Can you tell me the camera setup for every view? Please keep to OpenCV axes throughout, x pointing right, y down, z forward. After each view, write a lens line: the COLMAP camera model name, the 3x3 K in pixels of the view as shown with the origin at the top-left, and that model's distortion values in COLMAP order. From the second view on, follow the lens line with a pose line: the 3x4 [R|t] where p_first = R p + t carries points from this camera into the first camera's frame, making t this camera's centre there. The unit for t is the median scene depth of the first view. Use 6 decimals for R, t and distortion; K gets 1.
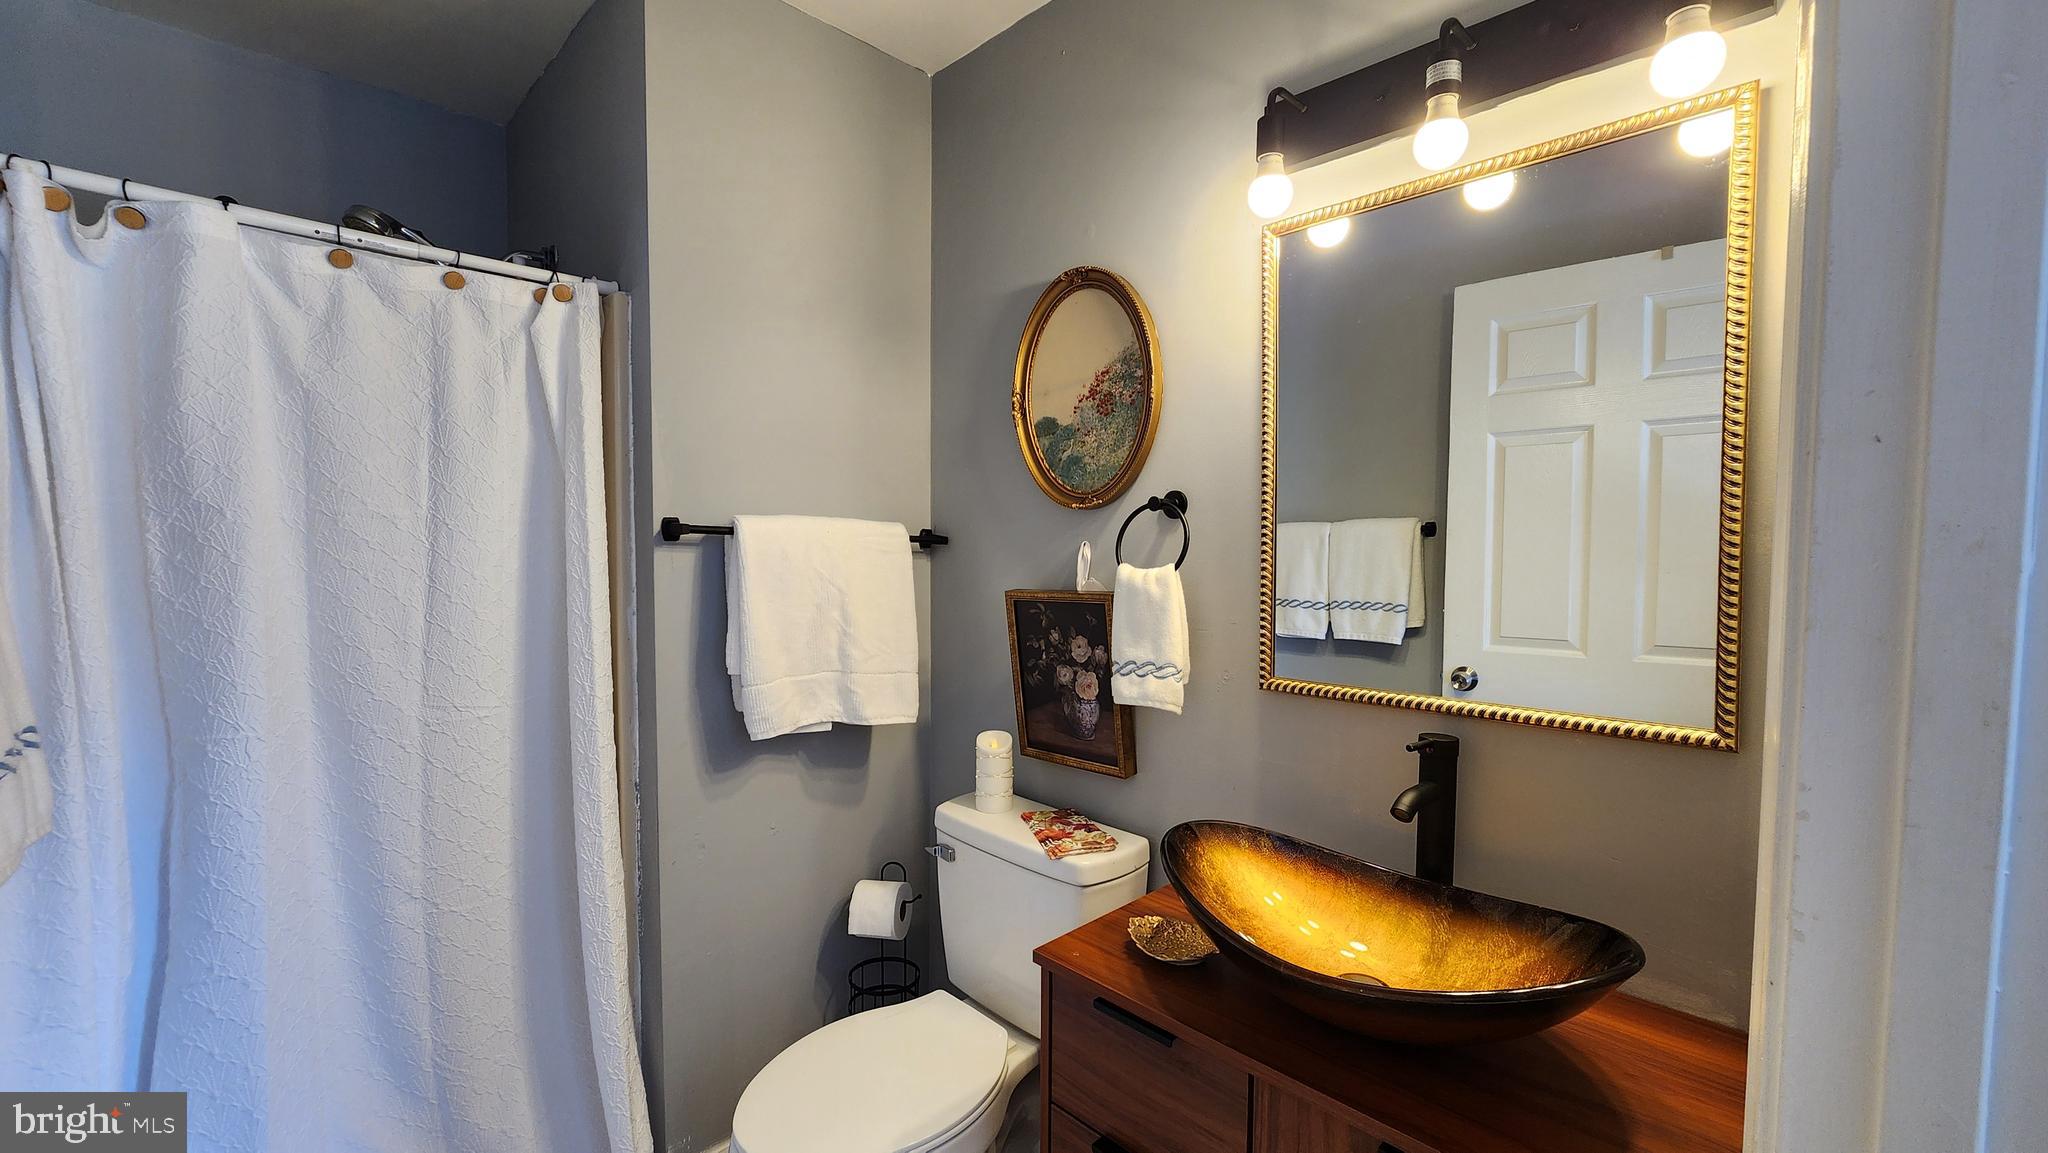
lens RADIAL K [[1086.1, 0, 1033.8], [0, 1086.1, 607.9], [0, 0, 1]] dist [0.002328, -0.019006]
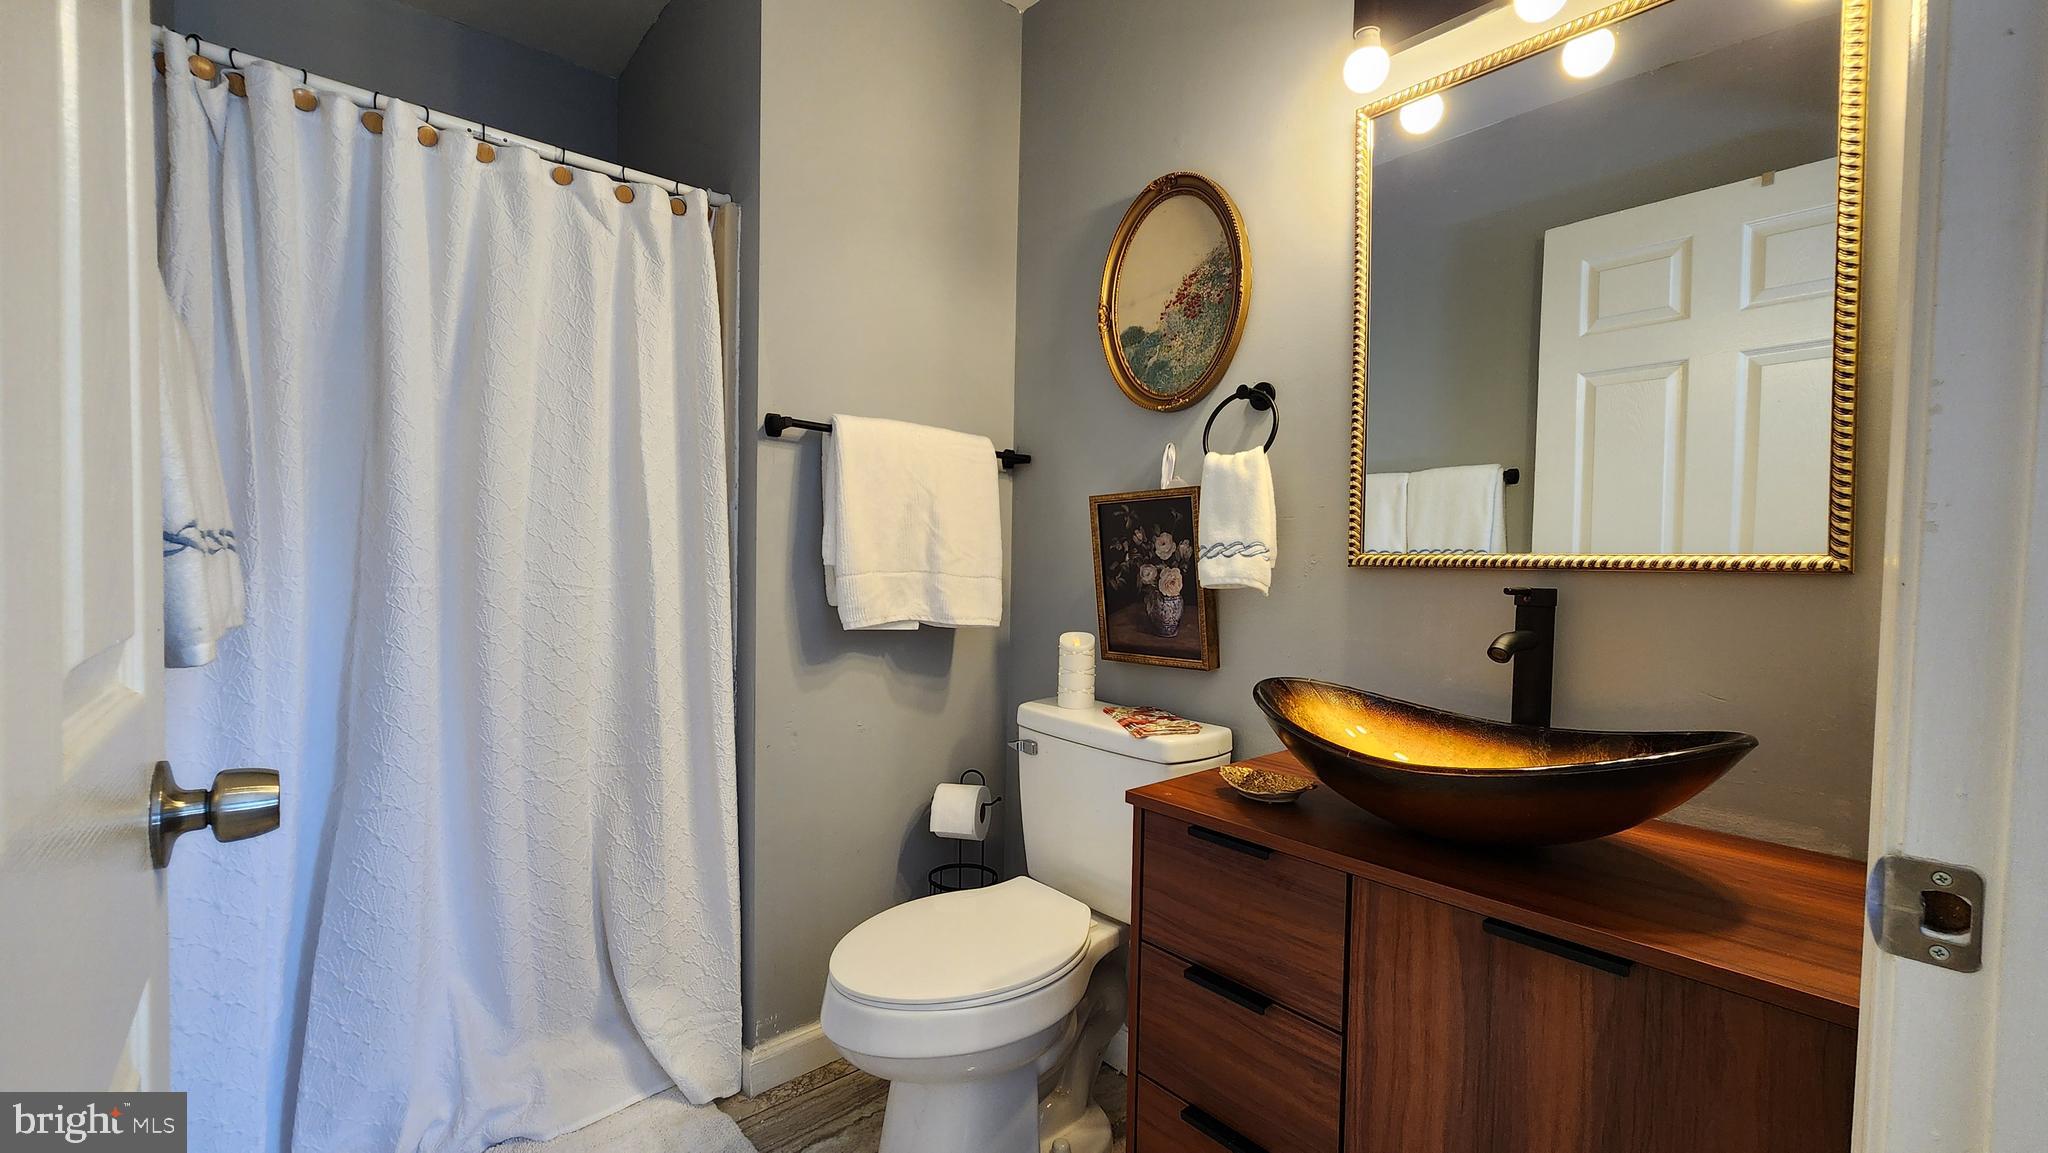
lens RADIAL K [[1090.1, 0, 1009.3], [0, 1090.1, 584.1], [0, 0, 1]] dist [-0.002874, 0.000699]
pose [[0.997042, 0.015736, -0.075232, -0.024897], [-0.017657, 0.999533, -0.024930, 0.101830], [0.074805, 0.026184, 0.996854, -0.028025]]
